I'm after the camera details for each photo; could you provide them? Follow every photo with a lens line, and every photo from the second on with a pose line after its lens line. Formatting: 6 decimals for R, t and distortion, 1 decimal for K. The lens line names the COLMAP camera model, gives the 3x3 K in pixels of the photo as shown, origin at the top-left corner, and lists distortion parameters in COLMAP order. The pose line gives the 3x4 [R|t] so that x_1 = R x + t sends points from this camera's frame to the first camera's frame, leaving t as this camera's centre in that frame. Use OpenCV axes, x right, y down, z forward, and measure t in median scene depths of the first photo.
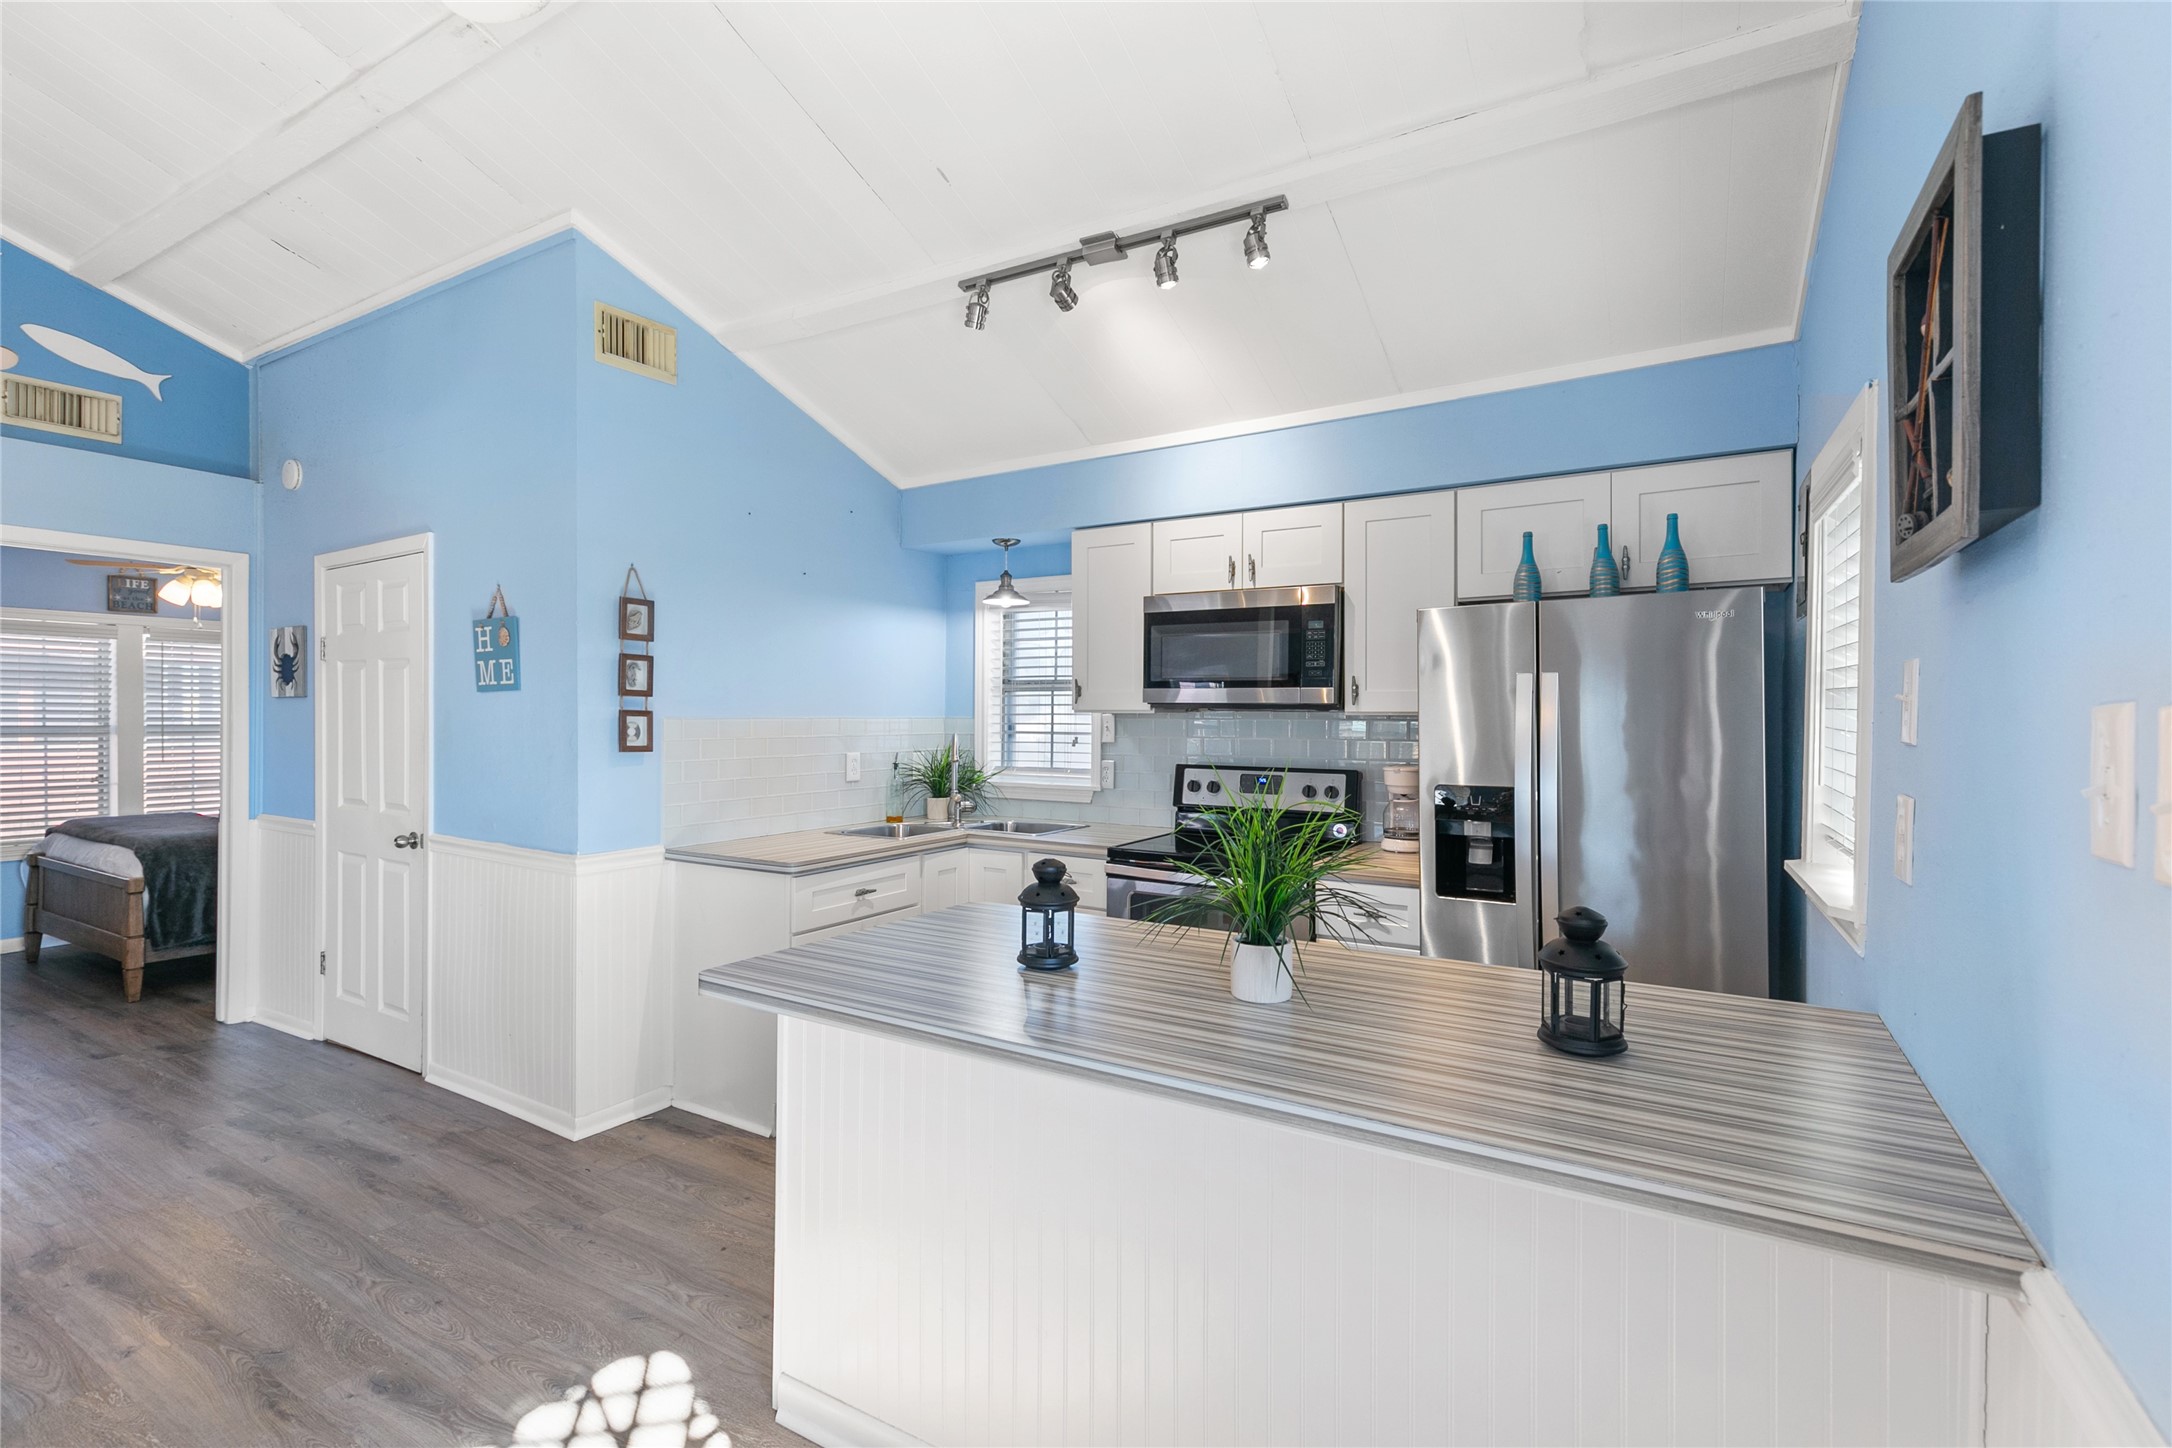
lens RADIAL K [[971.4, 0, 1096.1], [0, 971.4, 721.6], [0, 0, 1]] dist [0.002918, -0.000123]
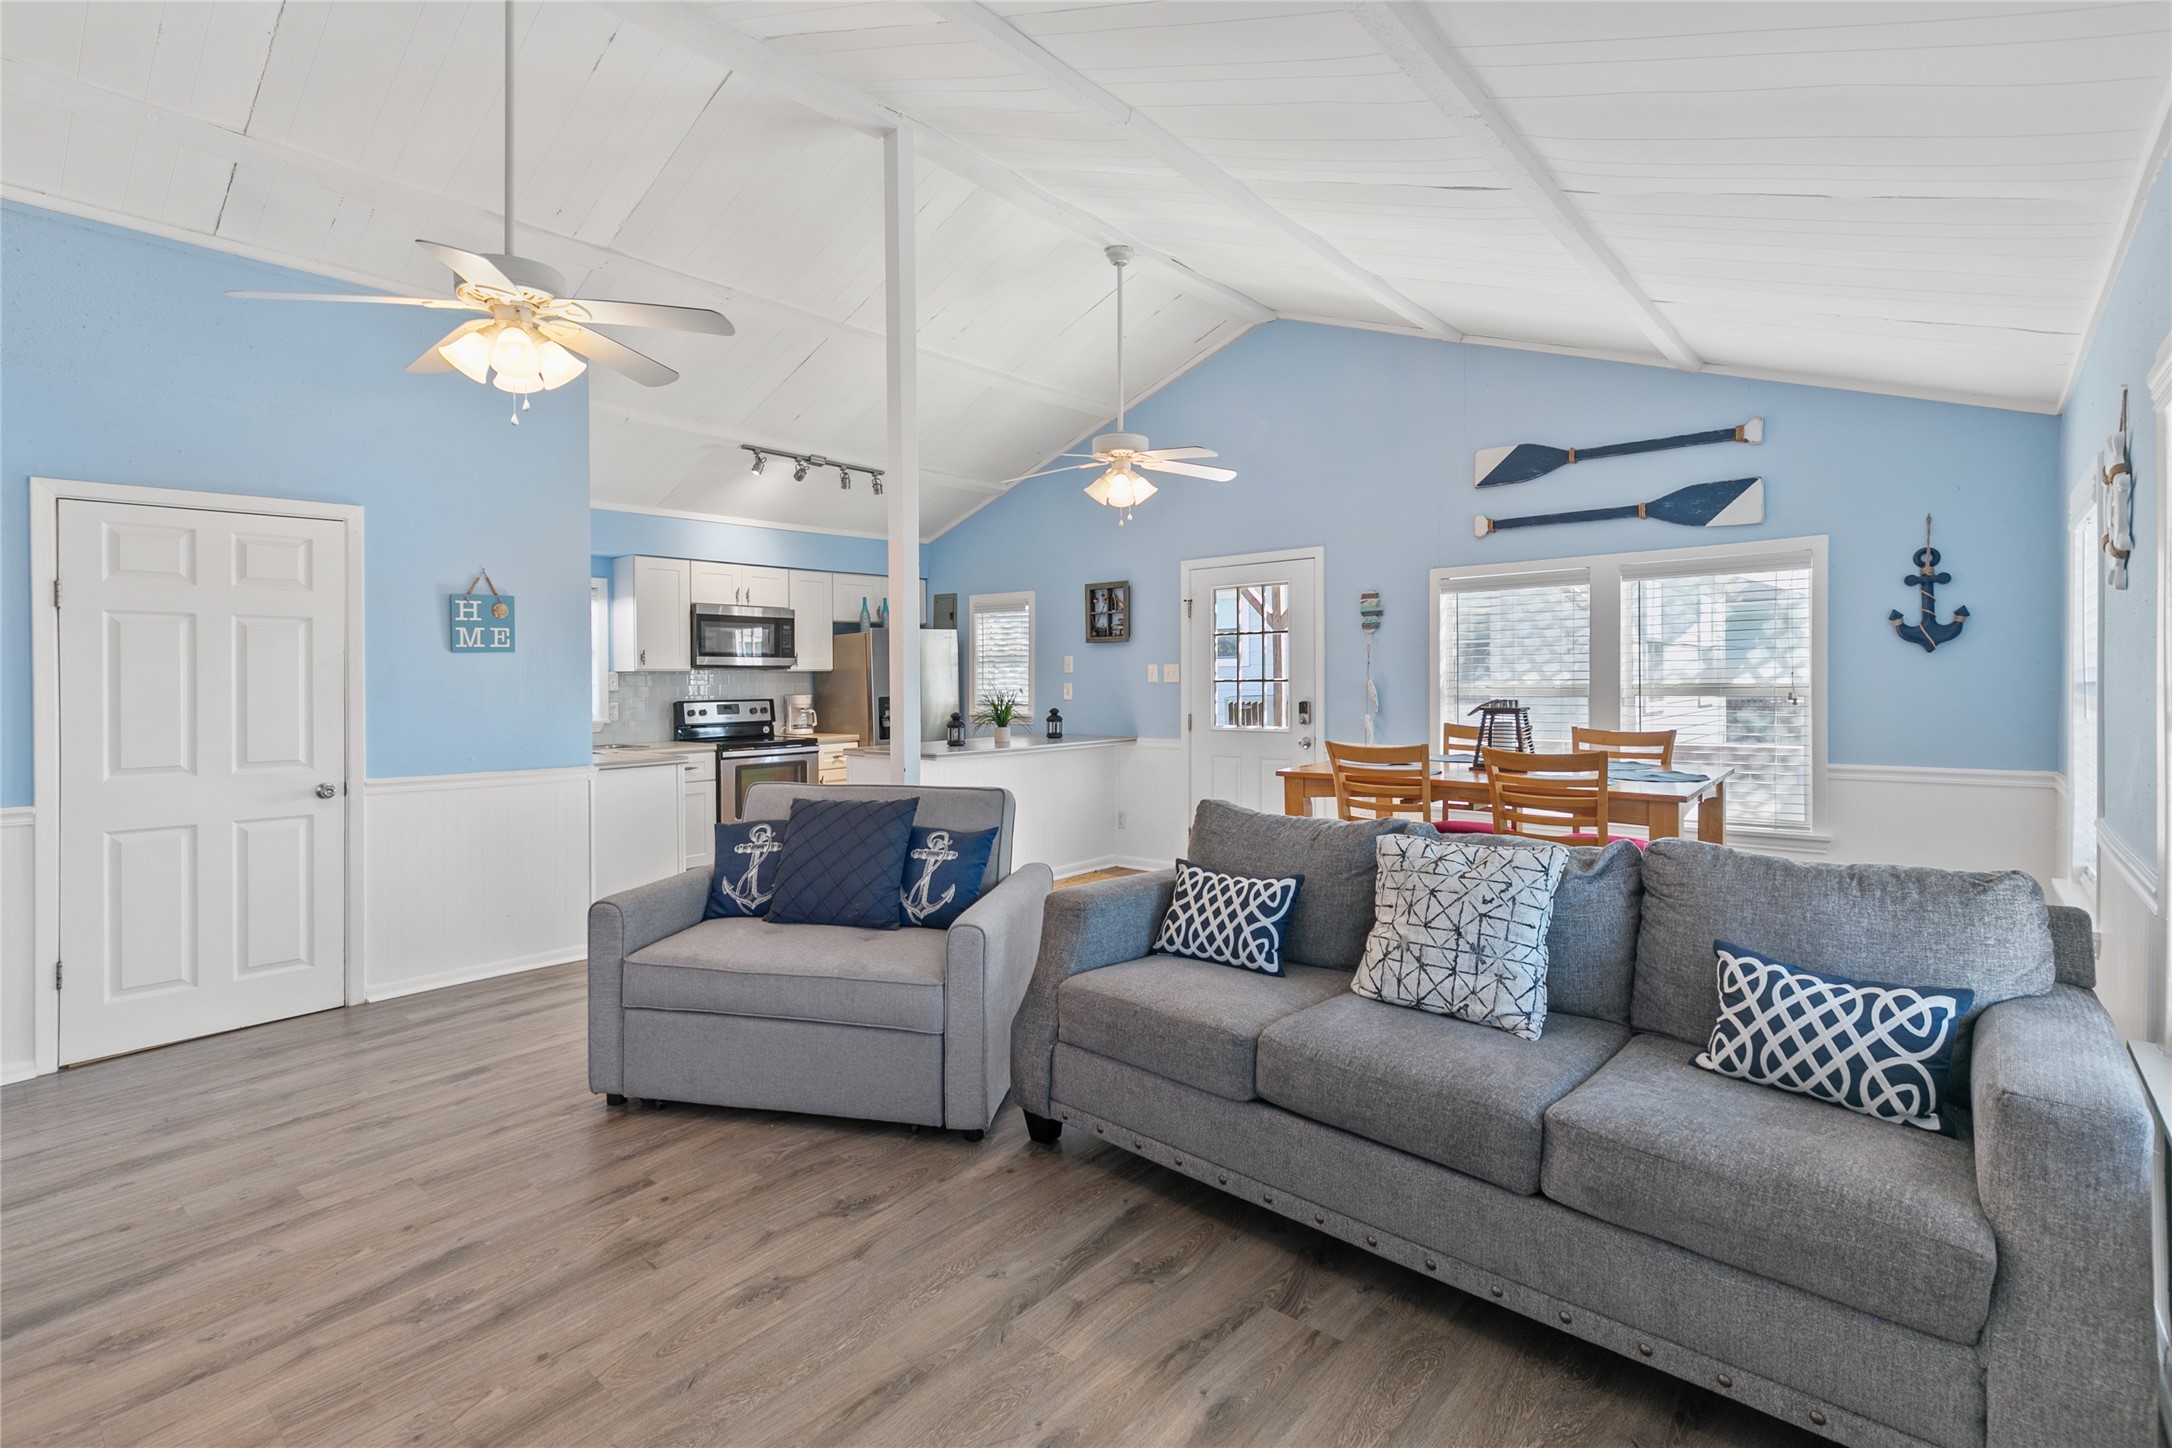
lens RADIAL K [[999.1, 0, 1083.3], [0, 999.1, 682.5], [0, 0, 1]] dist [0.004180, 0.000362]
pose [[0.182574, -0.011373, 0.983126, -1.657939], [0.021741, 0.999735, 0.007528, 0.014938], [-0.982952, 0.020000, 0.182773, -0.012780]]
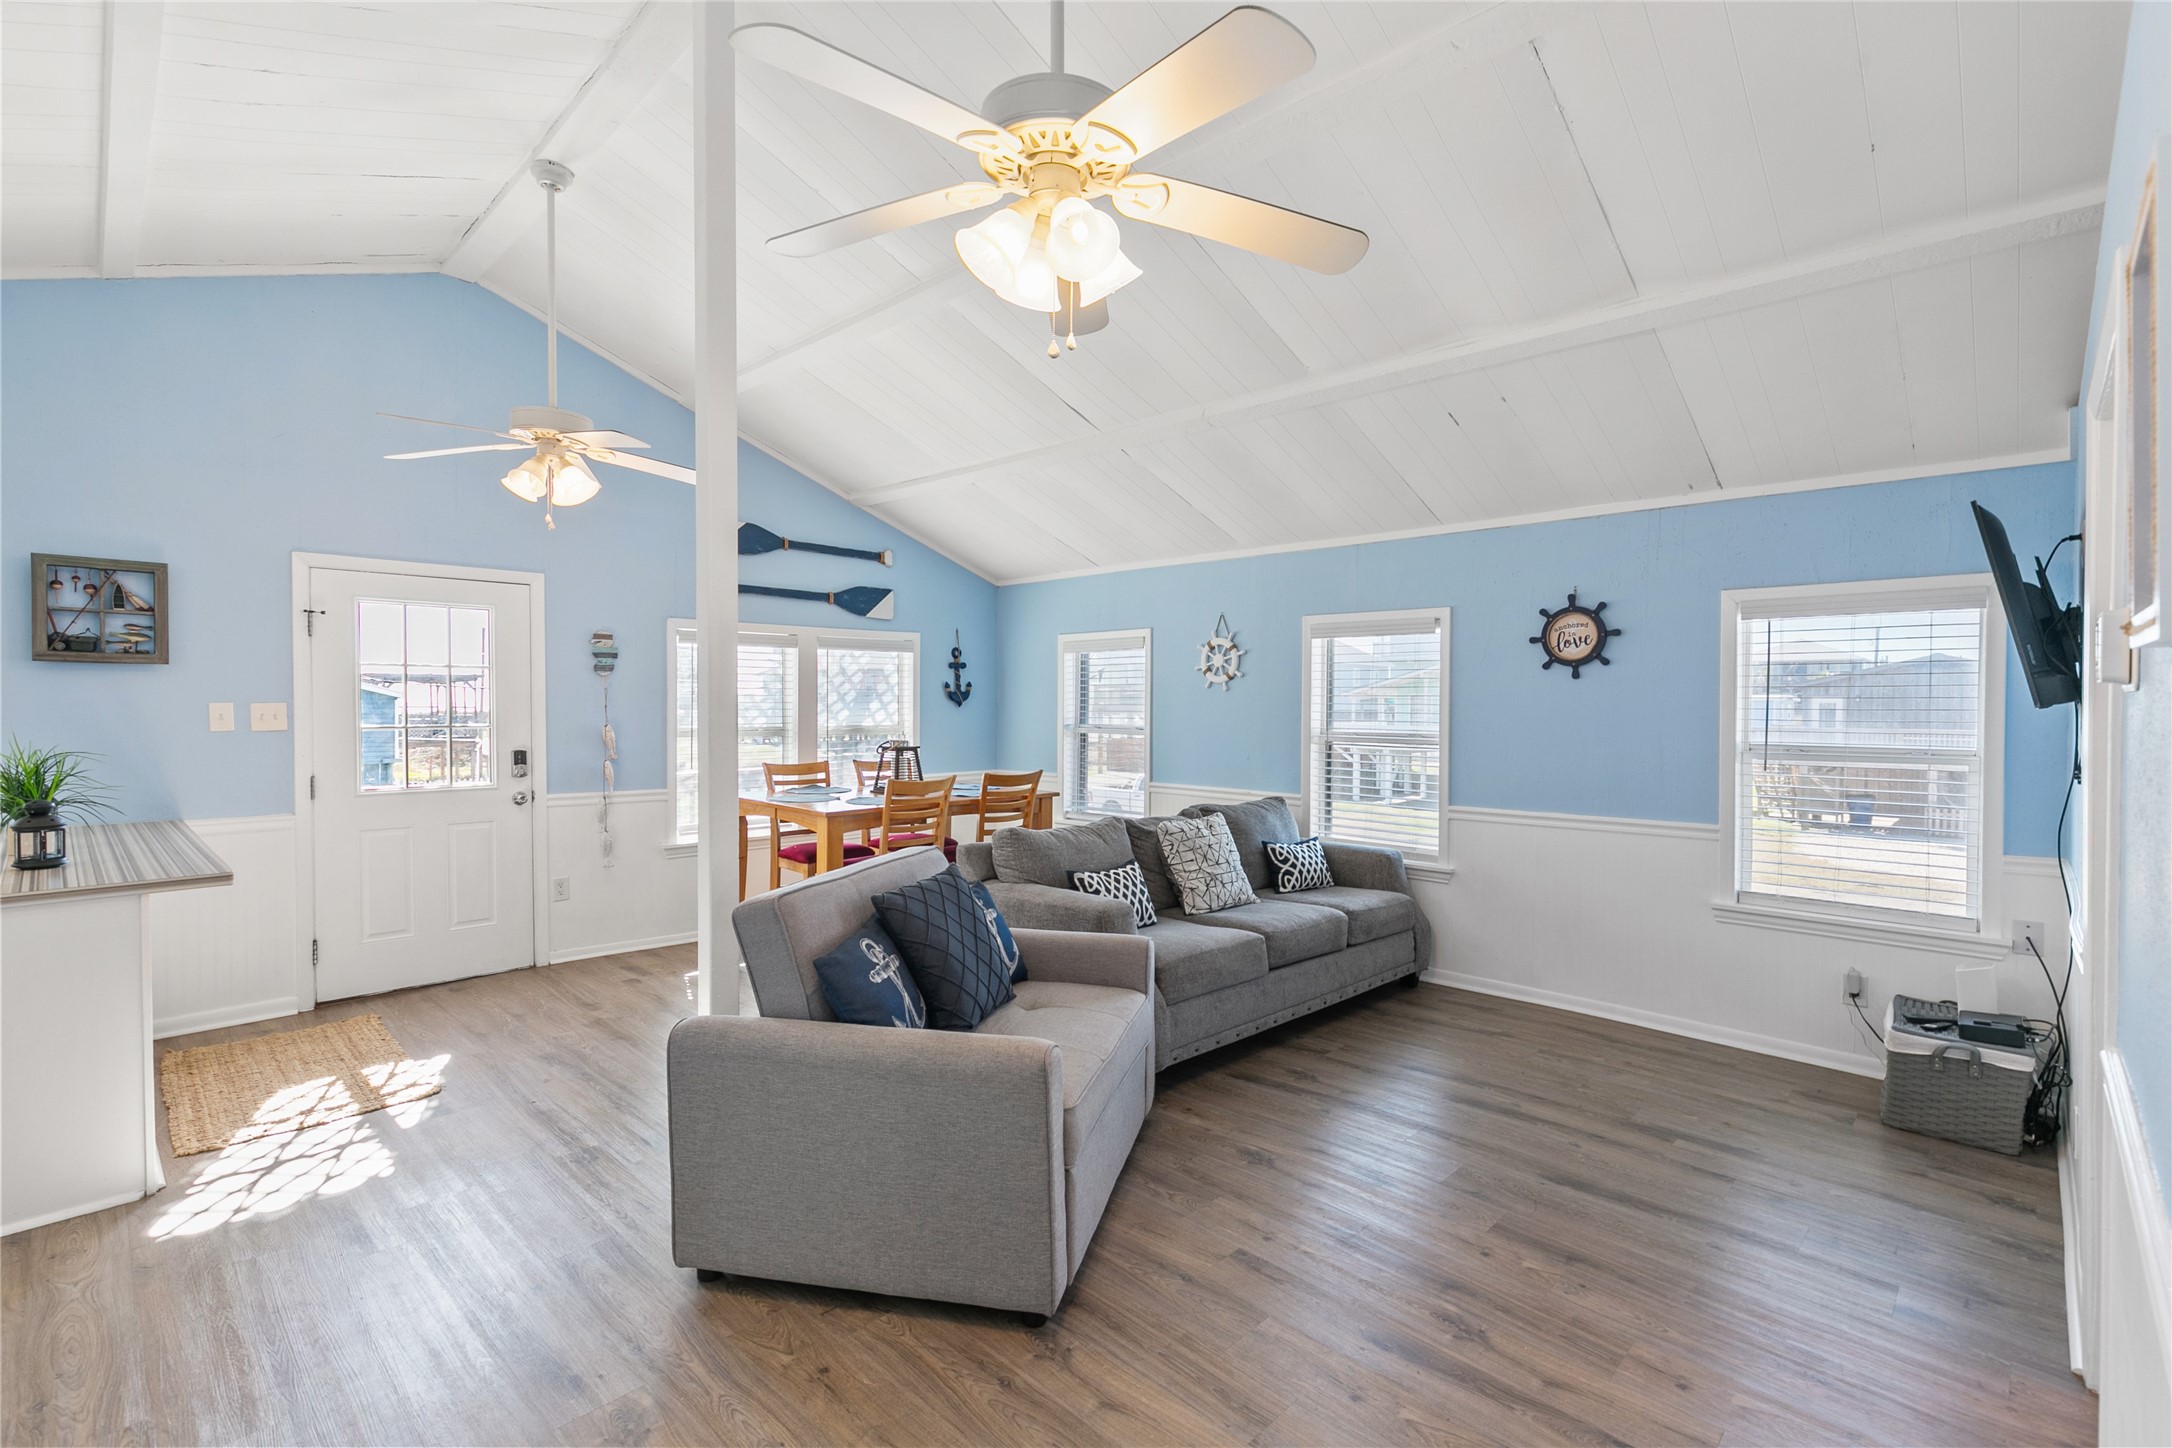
lens RADIAL K [[971.4, 0, 1096.1], [0, 971.4, 721.6], [0, 0, 1]] dist [0.002918, -0.000123]
pose [[-0.971610, -0.012574, 0.236254, -1.081326], [-0.005624, 0.999532, 0.030069, -0.020932], [-0.236521, 0.027887, -0.971226, 1.092724]]
